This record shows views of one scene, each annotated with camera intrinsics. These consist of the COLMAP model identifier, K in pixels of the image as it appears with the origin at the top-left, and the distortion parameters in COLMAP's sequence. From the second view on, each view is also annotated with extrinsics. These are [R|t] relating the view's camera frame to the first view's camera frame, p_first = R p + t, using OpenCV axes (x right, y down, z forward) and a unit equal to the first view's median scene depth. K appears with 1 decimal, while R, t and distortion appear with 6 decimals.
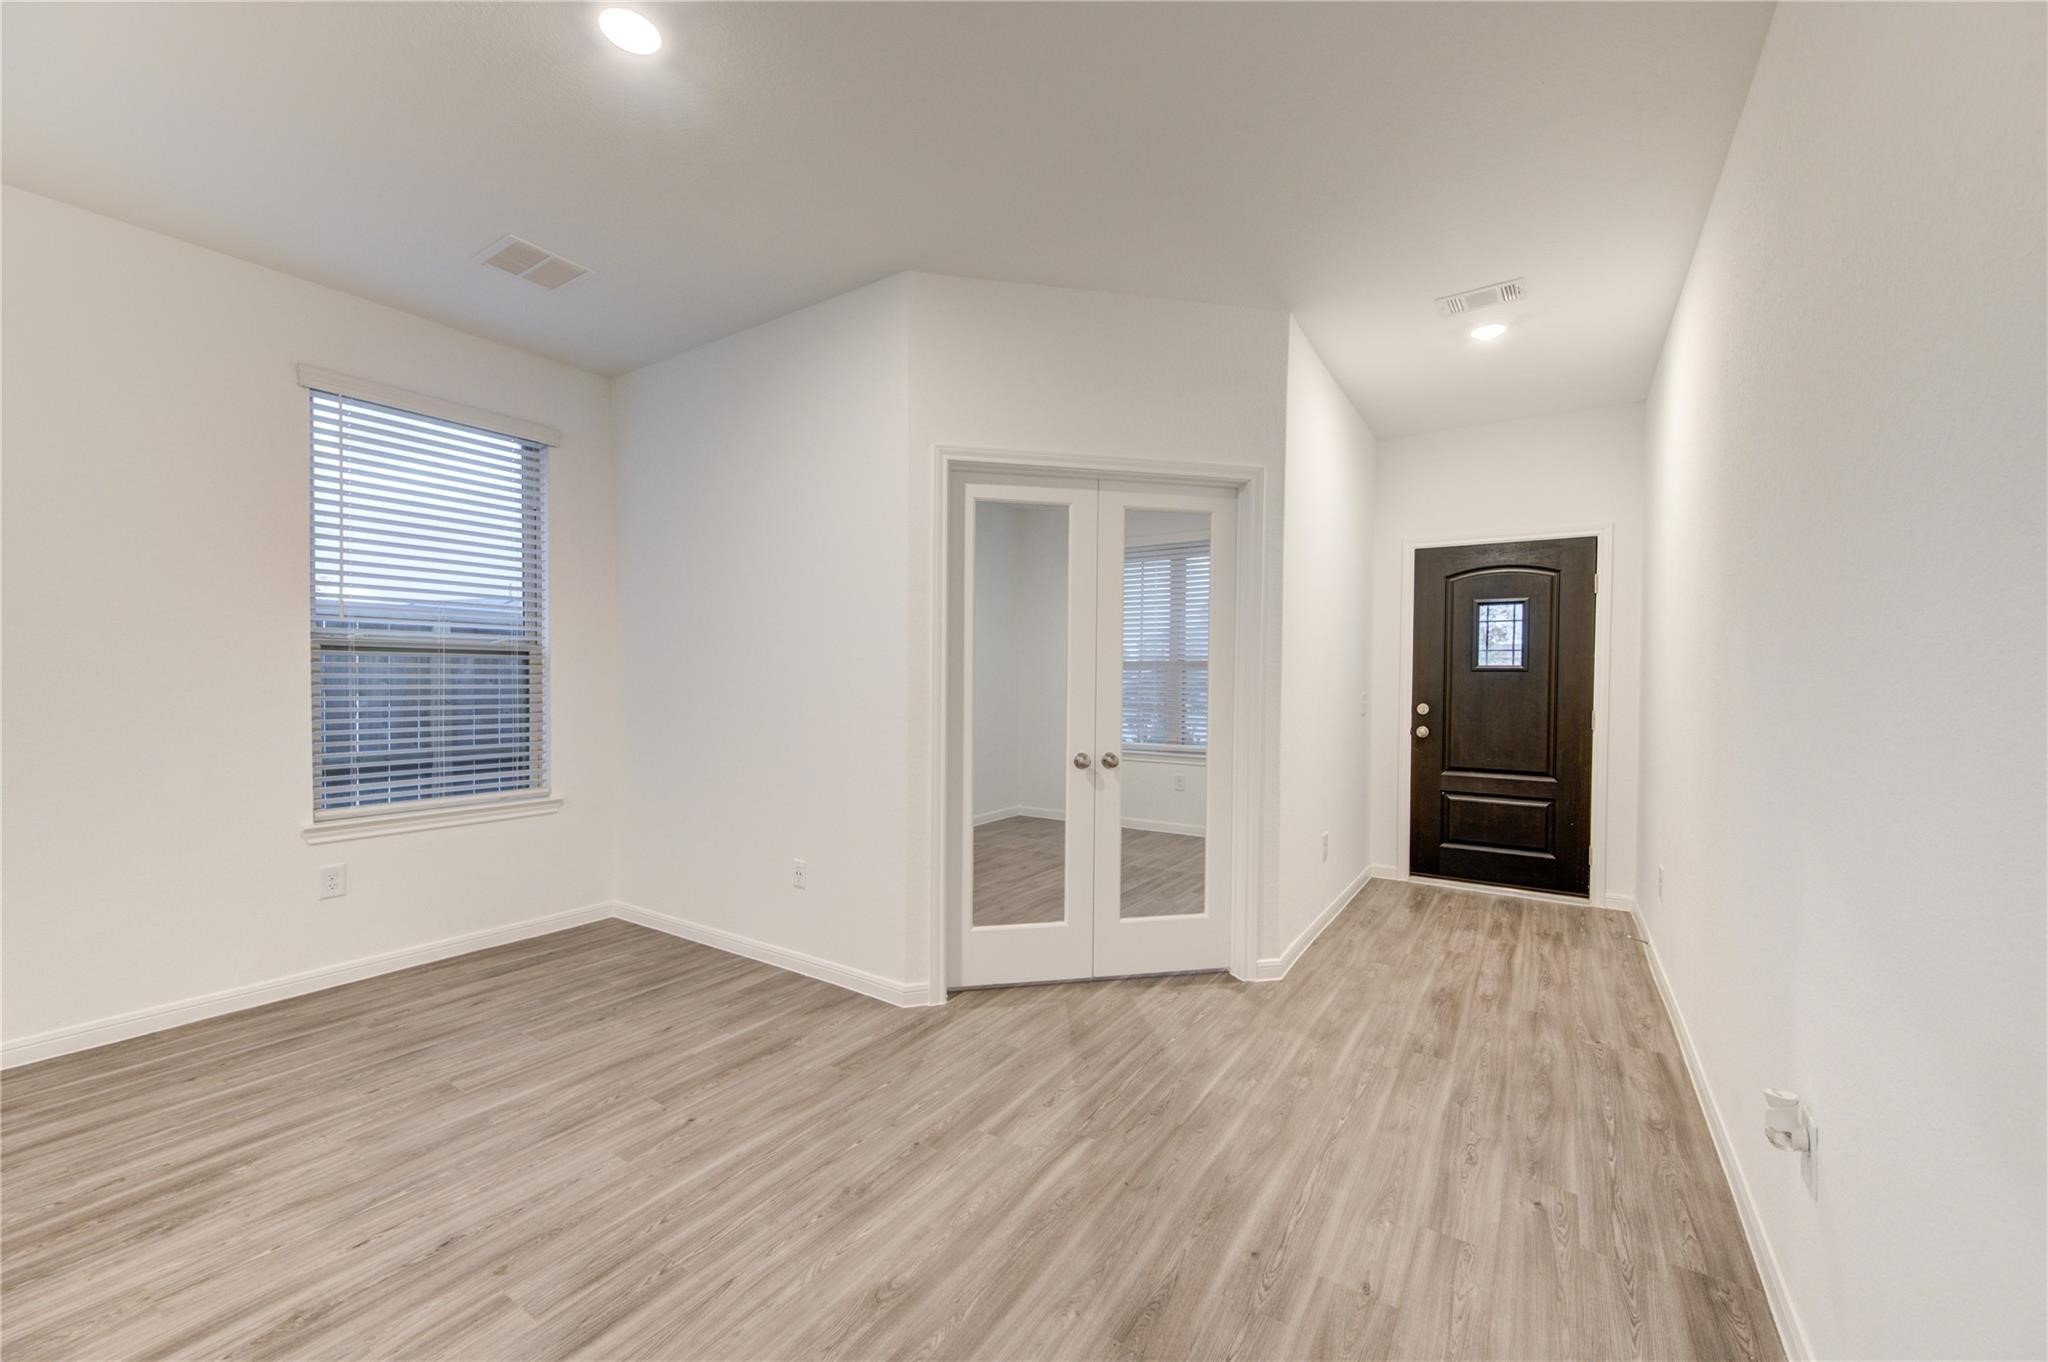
lens RADIAL K [[808.3, 0, 1034.2], [0, 808.3, 689.7], [0, 0, 1]] dist [0.005031, -0.002114]
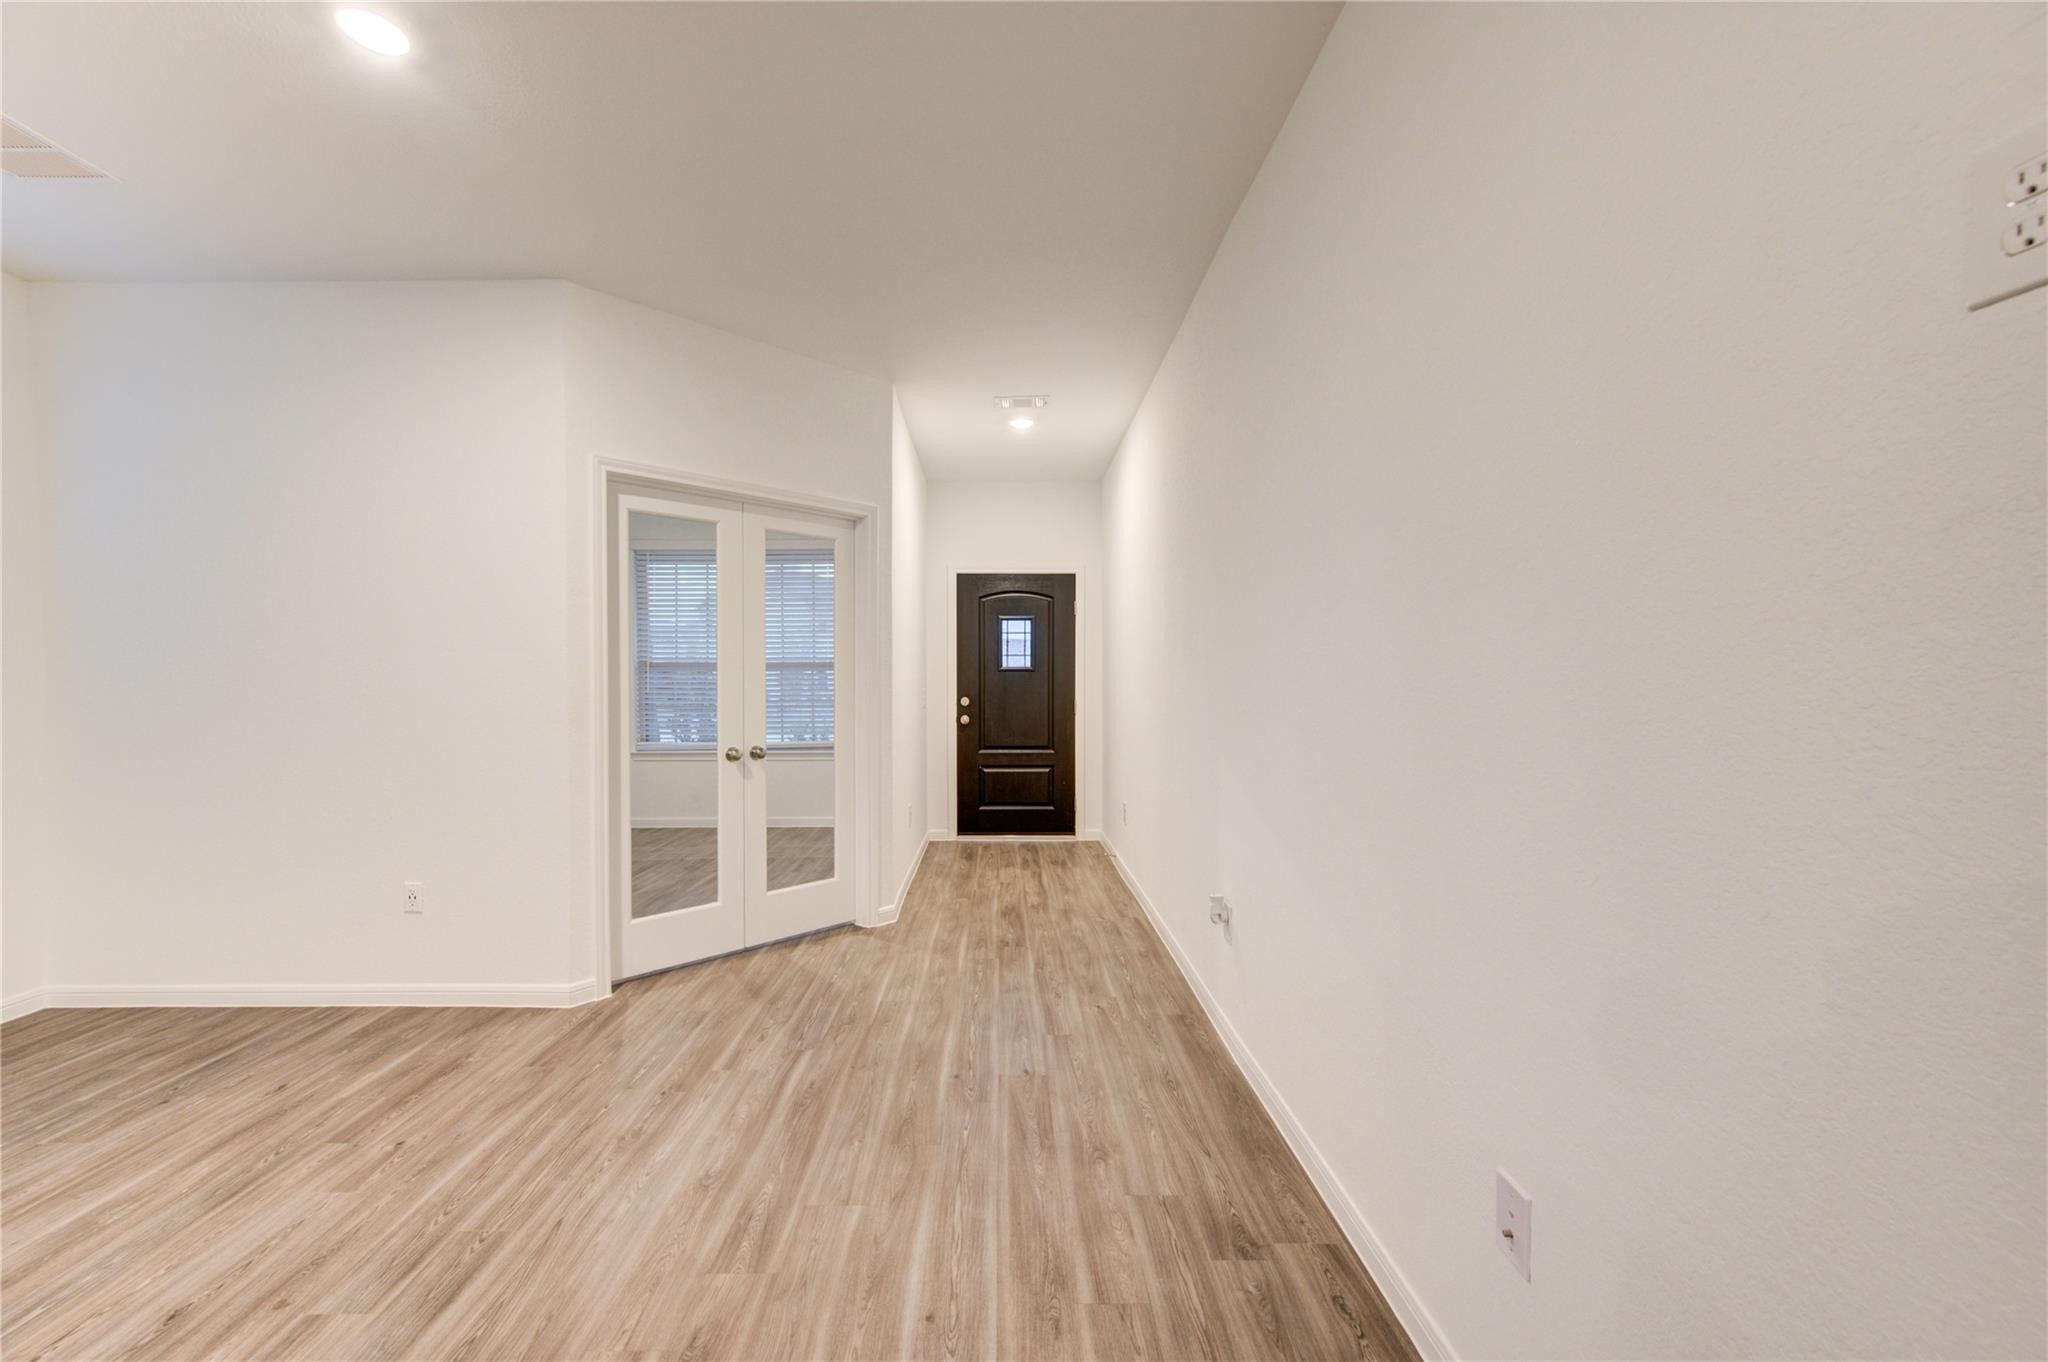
lens RADIAL K [[818.2, 0, 1021.6], [0, 818.2, 688.7], [0, 0, 1]] dist [0.002569, -0.000606]
pose [[0.828662, -0.016616, 0.559503, -0.268156], [0.016994, 0.999845, 0.004523, -0.000641], [-0.559492, 0.005760, 0.828816, -0.172492]]
